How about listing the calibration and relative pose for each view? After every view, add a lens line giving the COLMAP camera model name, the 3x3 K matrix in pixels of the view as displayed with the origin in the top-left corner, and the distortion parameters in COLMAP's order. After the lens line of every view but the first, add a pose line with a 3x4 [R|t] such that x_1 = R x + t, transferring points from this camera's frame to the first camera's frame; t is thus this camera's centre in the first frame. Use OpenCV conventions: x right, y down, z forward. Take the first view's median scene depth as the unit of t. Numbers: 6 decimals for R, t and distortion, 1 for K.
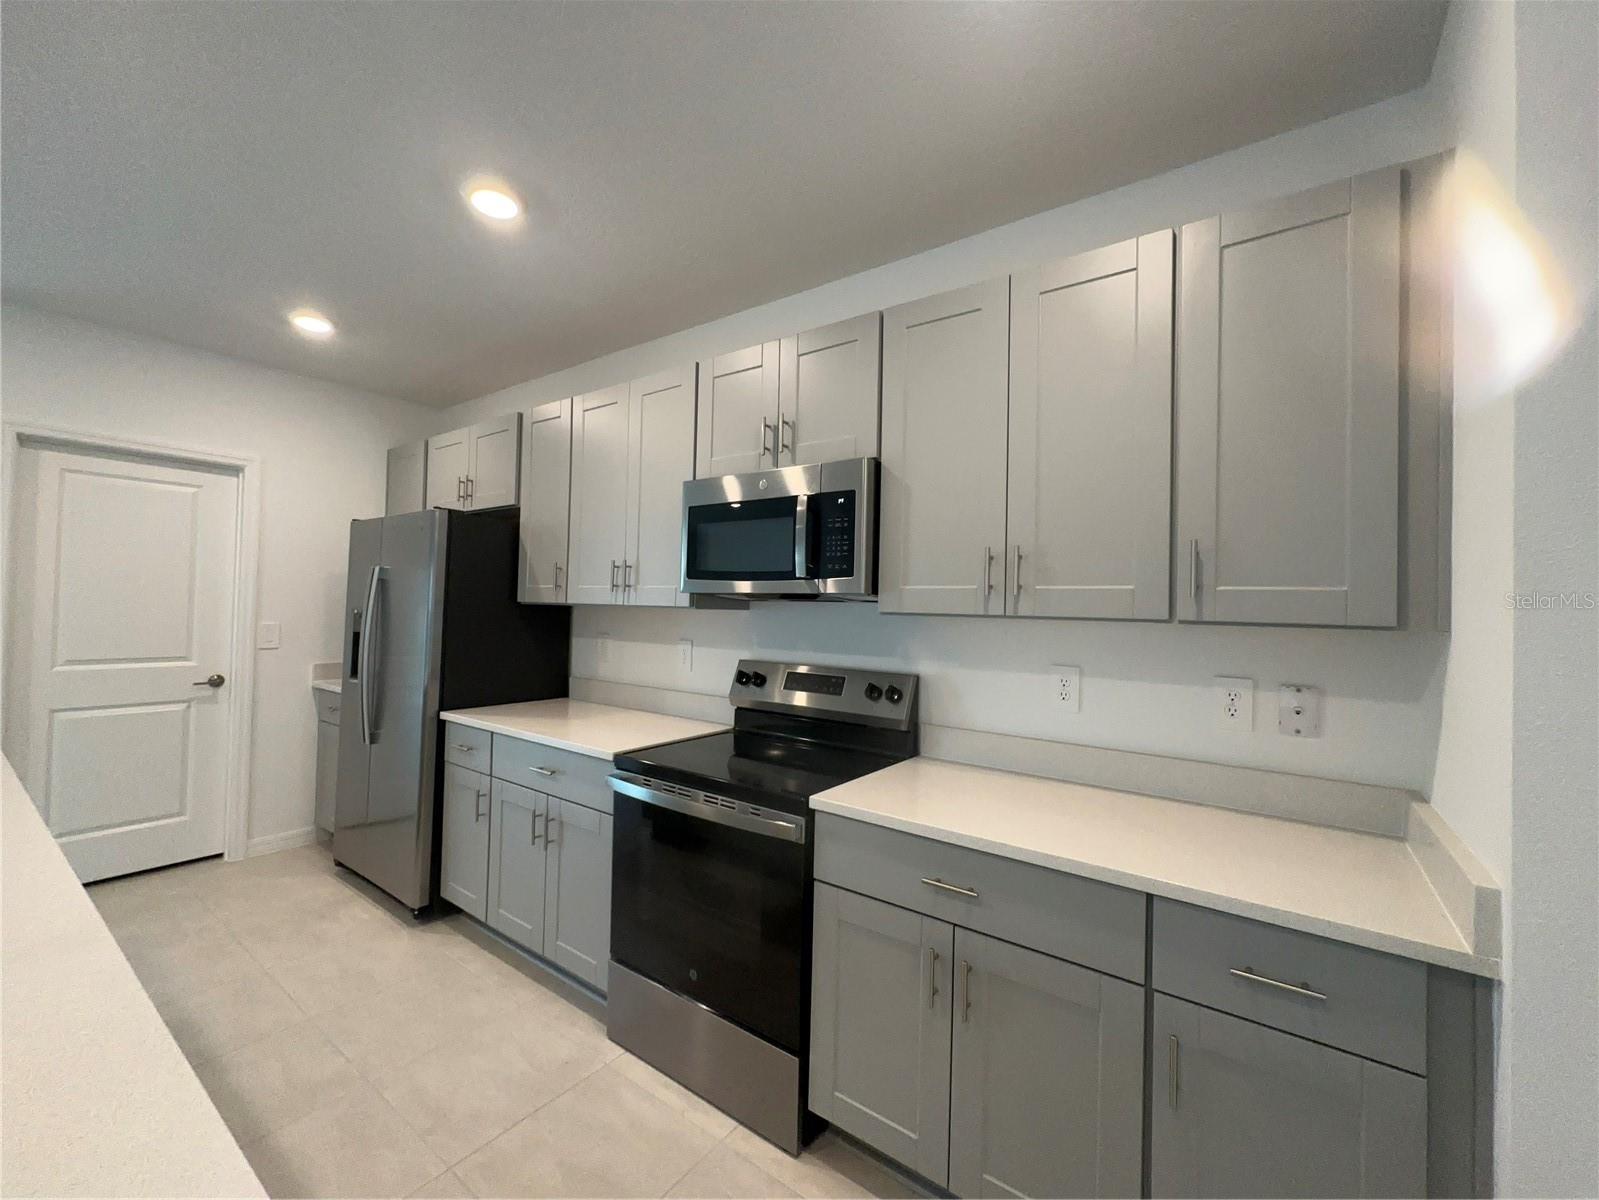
lens RADIAL K [[646.5, 0, 801.1], [0, 646.5, 603.8], [0, 0, 1]] dist [-0.000285, 0.000063]
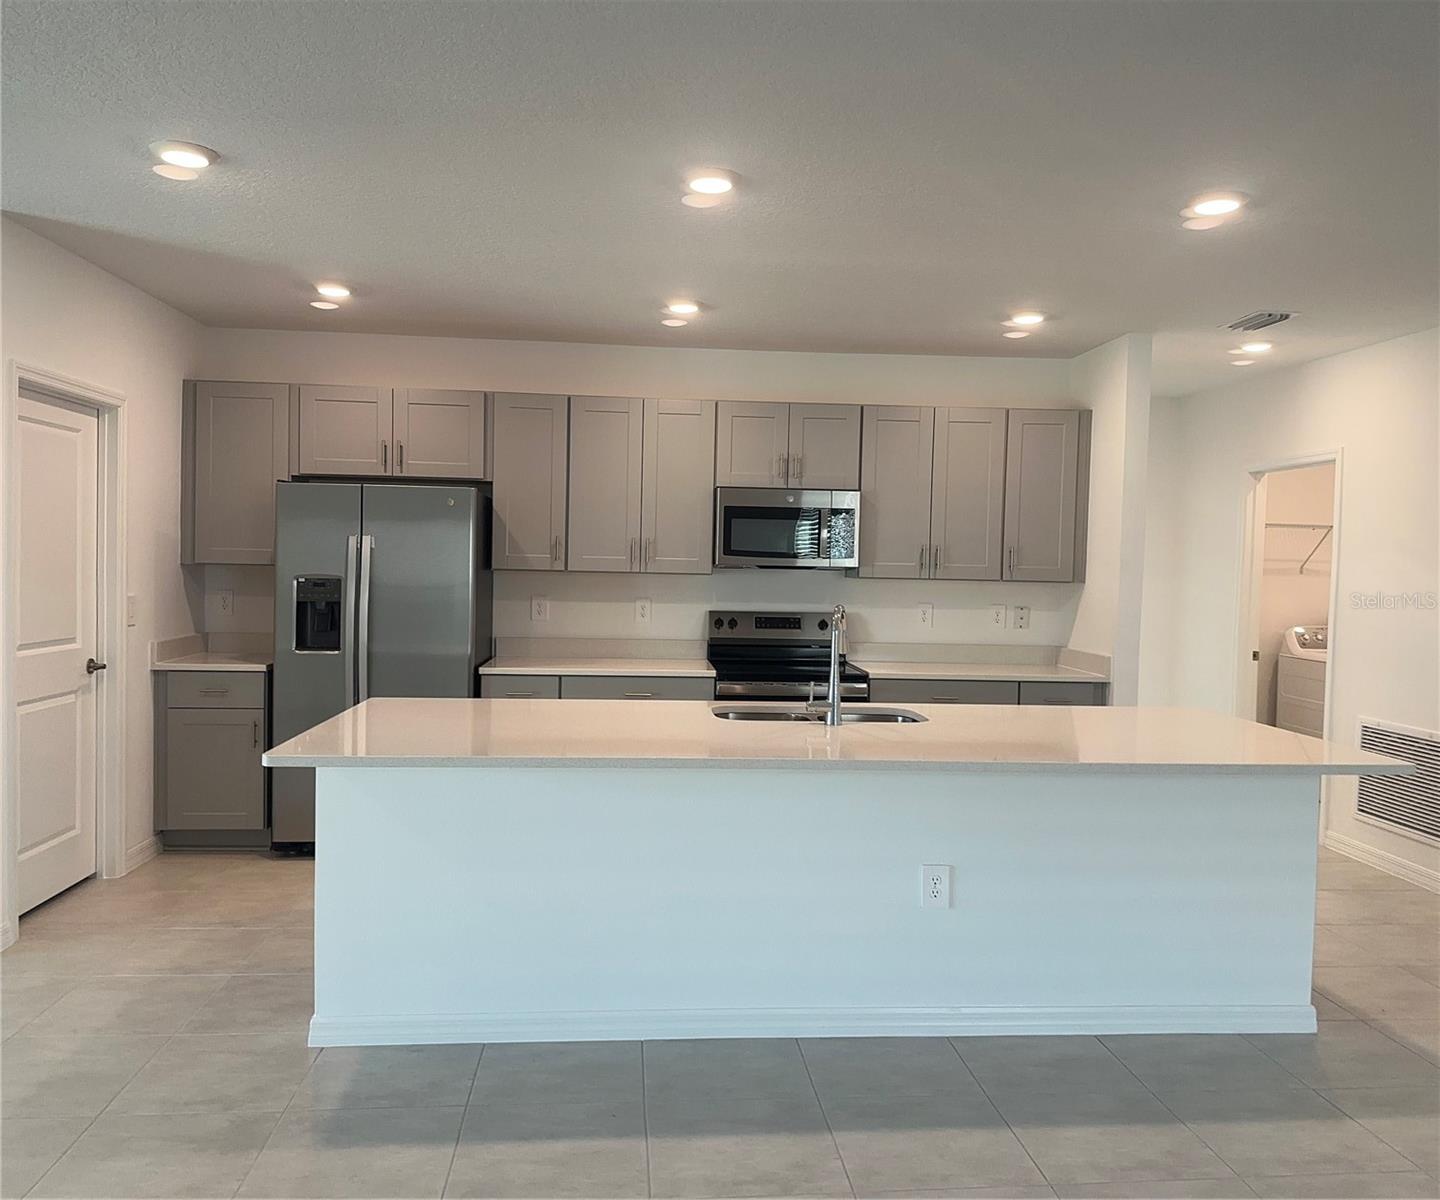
lens RADIAL K [[1124.8, 0, 719.0], [0, 1124.8, 601.0], [0, 0, 1]] dist [0.074411, 0.002149]
pose [[0.758063, -0.032055, 0.651393, -1.708882], [-0.008821, 0.998196, 0.059387, -0.079792], [-0.652122, -0.050765, 0.756413, -0.861333]]
